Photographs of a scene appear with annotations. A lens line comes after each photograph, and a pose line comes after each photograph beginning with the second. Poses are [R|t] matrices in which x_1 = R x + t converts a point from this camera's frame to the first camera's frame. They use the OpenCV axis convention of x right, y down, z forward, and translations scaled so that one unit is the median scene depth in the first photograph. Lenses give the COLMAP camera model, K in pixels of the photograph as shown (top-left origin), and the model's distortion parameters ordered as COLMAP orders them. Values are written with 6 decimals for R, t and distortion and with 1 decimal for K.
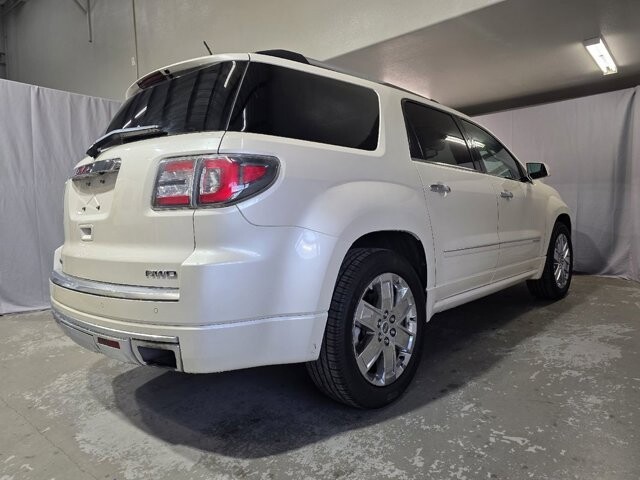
lens RADIAL K [[426.7, 0, 323.3], [0, 426.7, 235.2], [0, 0, 1]] dist [0.050642, -0.048110]
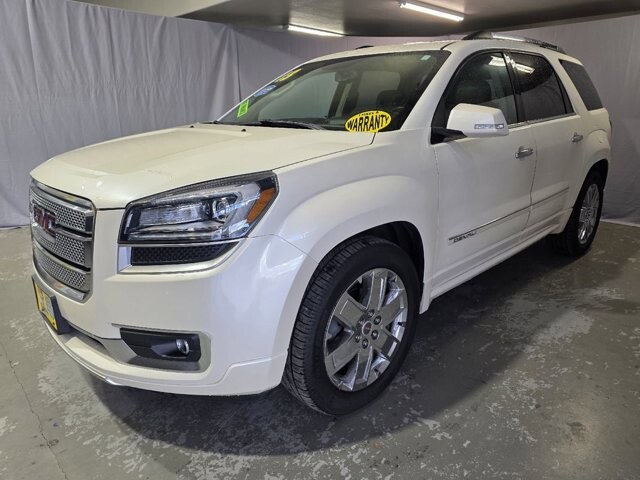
lens RADIAL K [[426.7, 0, 324.3], [0, 426.7, 232.5], [0, 0, 1]] dist [0.050642, -0.048110]
pose [[0.994009, 0.066697, -0.086586, 0.227913], [-0.046135, 0.974225, 0.220811, -0.165996], [0.099081, -0.215494, 0.971466, 0.063554]]
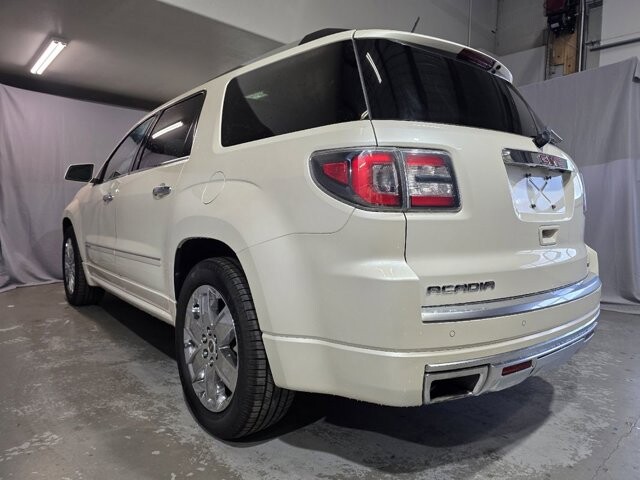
lens RADIAL K [[426.7, 0, 324.9], [0, 426.7, 238.1], [0, 0, 1]] dist [0.050642, -0.048110]
pose [[0.129742, -0.030833, 0.991068, -1.460670], [0.033589, 0.999079, 0.026685, -0.039080], [-0.990979, 0.029827, 0.130658, 1.331326]]
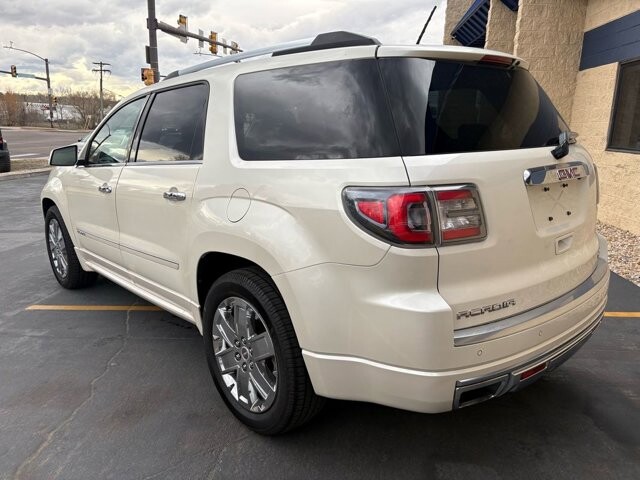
lens RADIAL K [[475.5, 0, 320.0], [0, 475.5, 242.8], [0, 0, 1]] dist [0.026378, -0.011250]
pose [[0.094427, -0.188191, 0.977583, -1.588767], [0.074314, 0.980563, 0.181587, -0.229569], [-0.992754, 0.055501, 0.106577, 1.405053]]
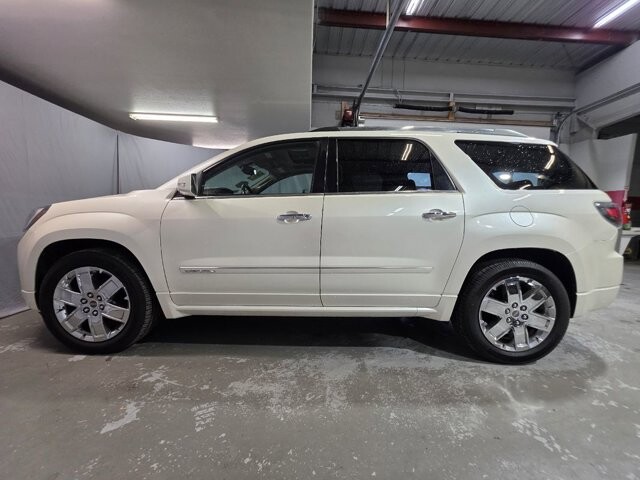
lens RADIAL K [[255.3, 0, 318.6], [0, 255.3, 240.9], [0, 0, 1]] dist [-0.002179, 0.001569]
pose [[-0.669801, -0.047491, 0.741020, -0.744016], [0.046545, 0.993305, 0.105731, -0.174091], [-0.741080, 0.105310, -0.663106, 2.832755]]
